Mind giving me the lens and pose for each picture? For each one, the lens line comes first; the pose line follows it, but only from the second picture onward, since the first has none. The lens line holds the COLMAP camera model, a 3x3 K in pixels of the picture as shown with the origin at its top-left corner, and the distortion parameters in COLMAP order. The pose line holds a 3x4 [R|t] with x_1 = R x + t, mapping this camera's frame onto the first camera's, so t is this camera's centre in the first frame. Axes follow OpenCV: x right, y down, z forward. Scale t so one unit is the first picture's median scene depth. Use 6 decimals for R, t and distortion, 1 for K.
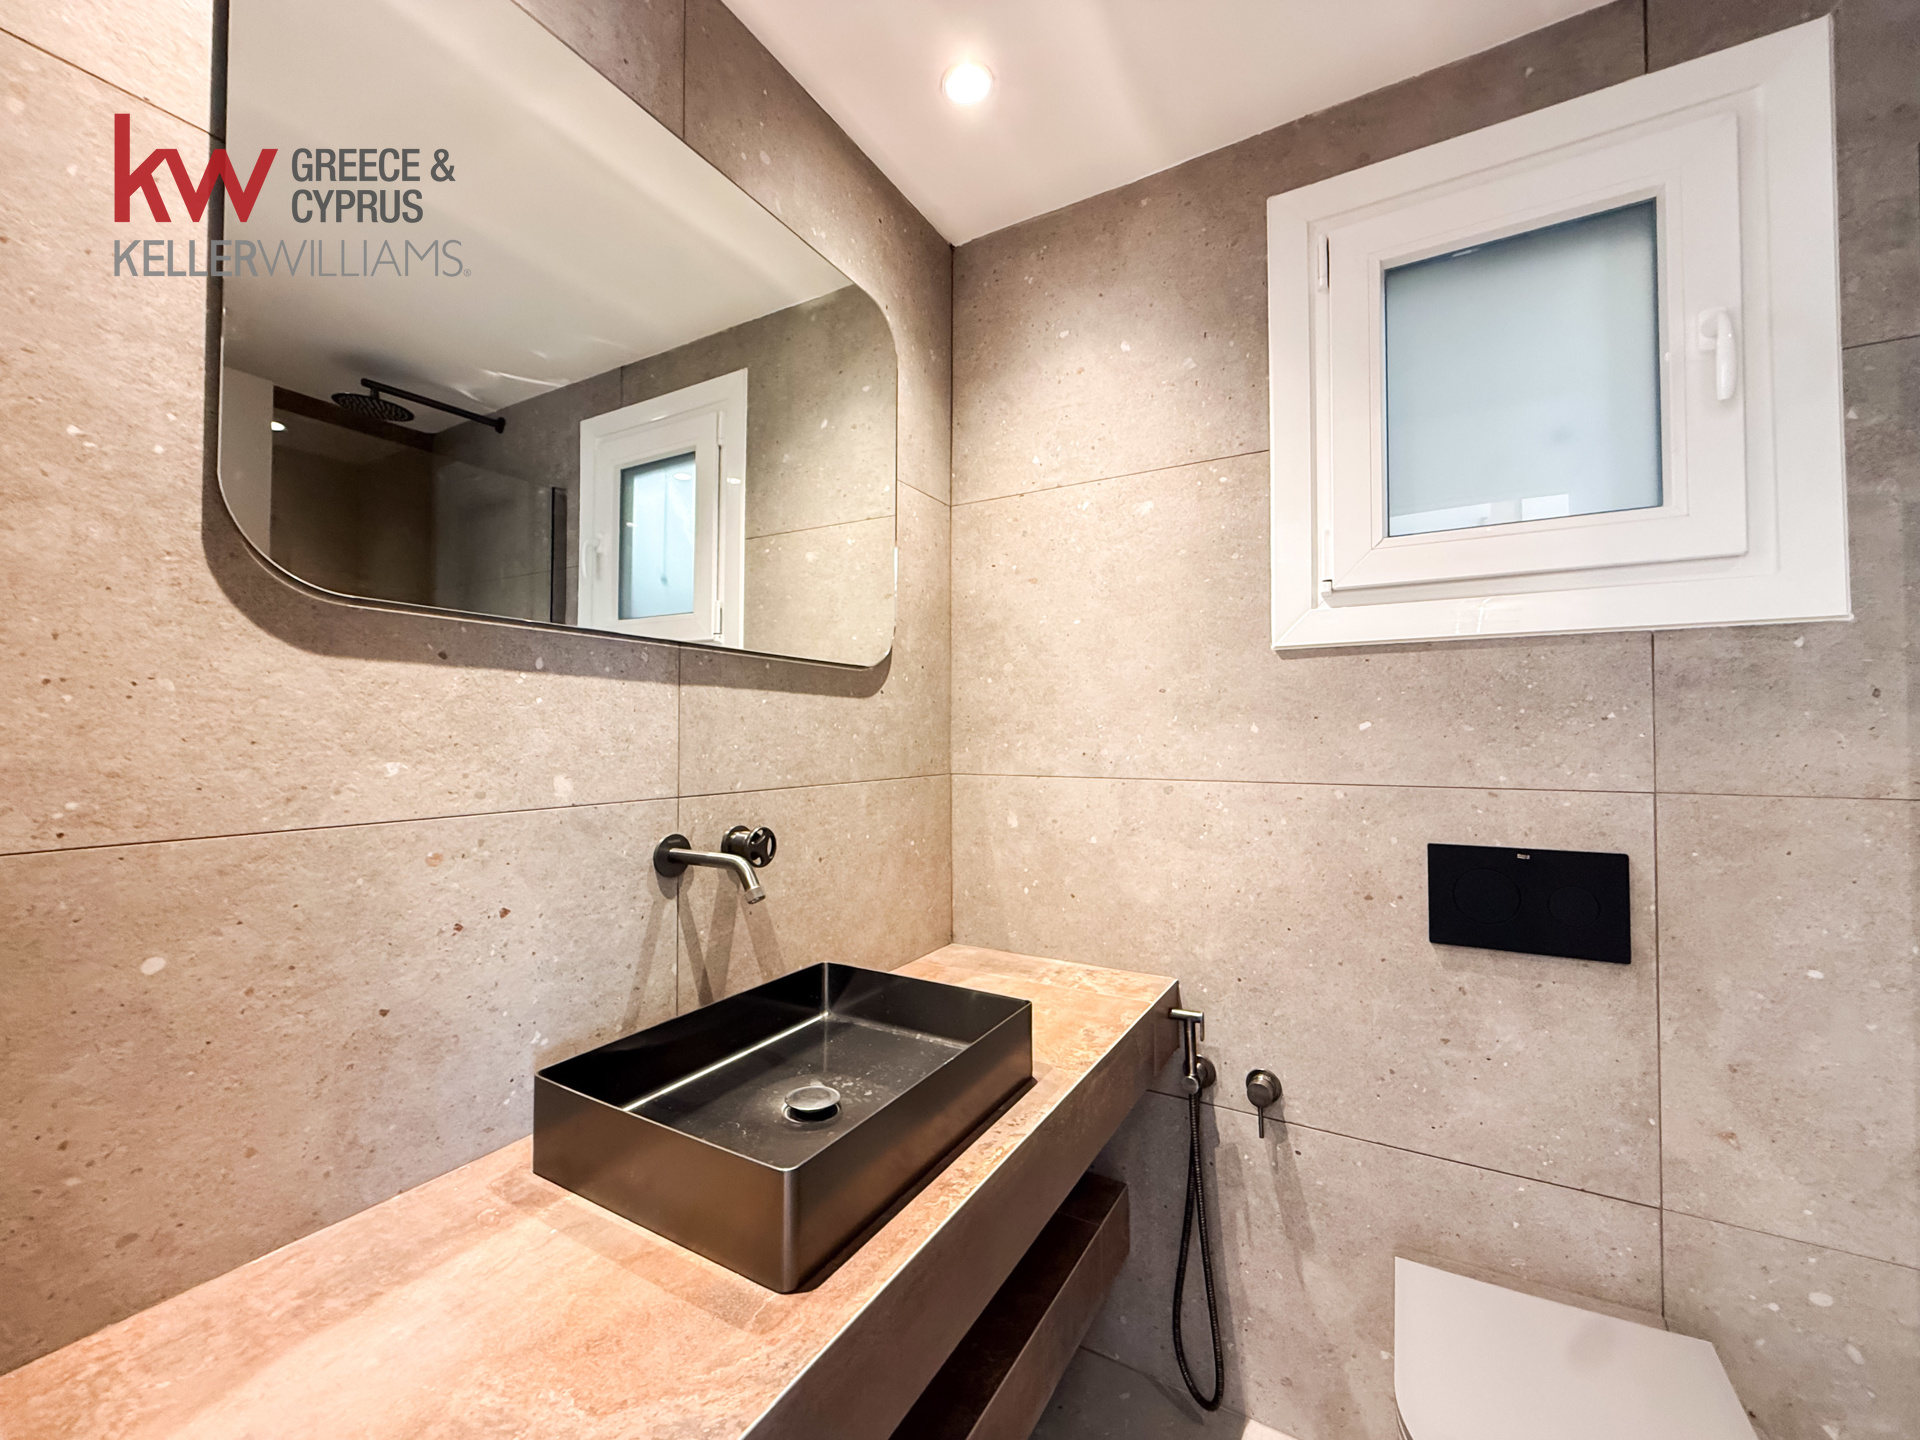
lens RADIAL K [[767.9, 0, 960.0], [0, 767.9, 722.1], [0, 0, 1]] dist [-0.001389, 0.000319]
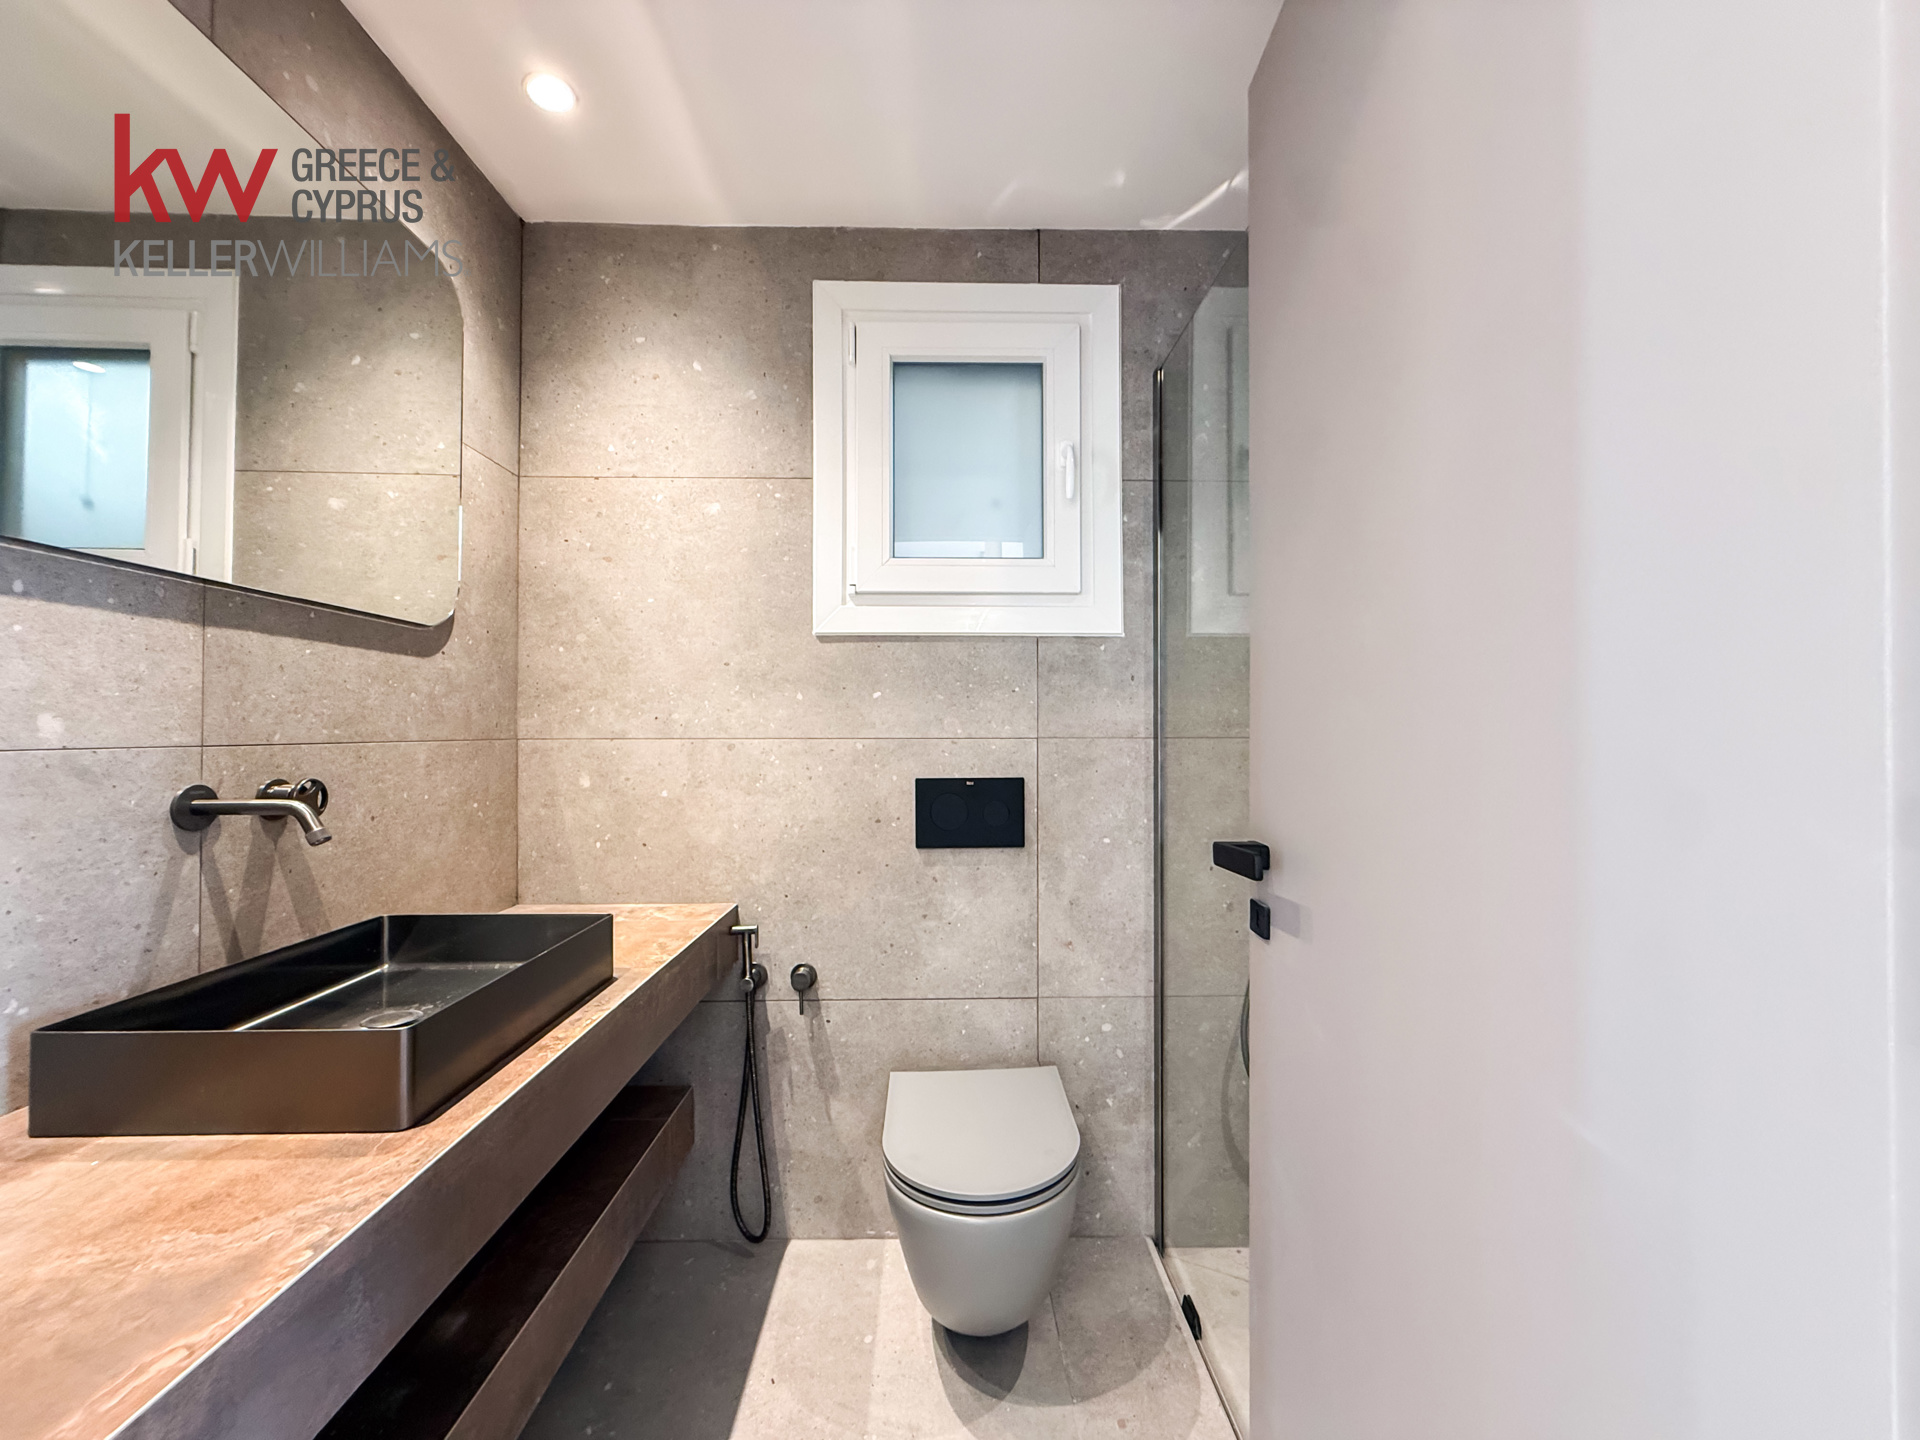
lens RADIAL K [[767.9, 0, 954.4], [0, 767.9, 724.6], [0, 0, 1]] dist [-0.001389, 0.000319]
pose [[0.855149, 0.006328, 0.518343, -0.060403], [-0.010598, 0.999930, 0.005277, 0.050638], [-0.518274, -0.010006, 0.855156, -0.240175]]
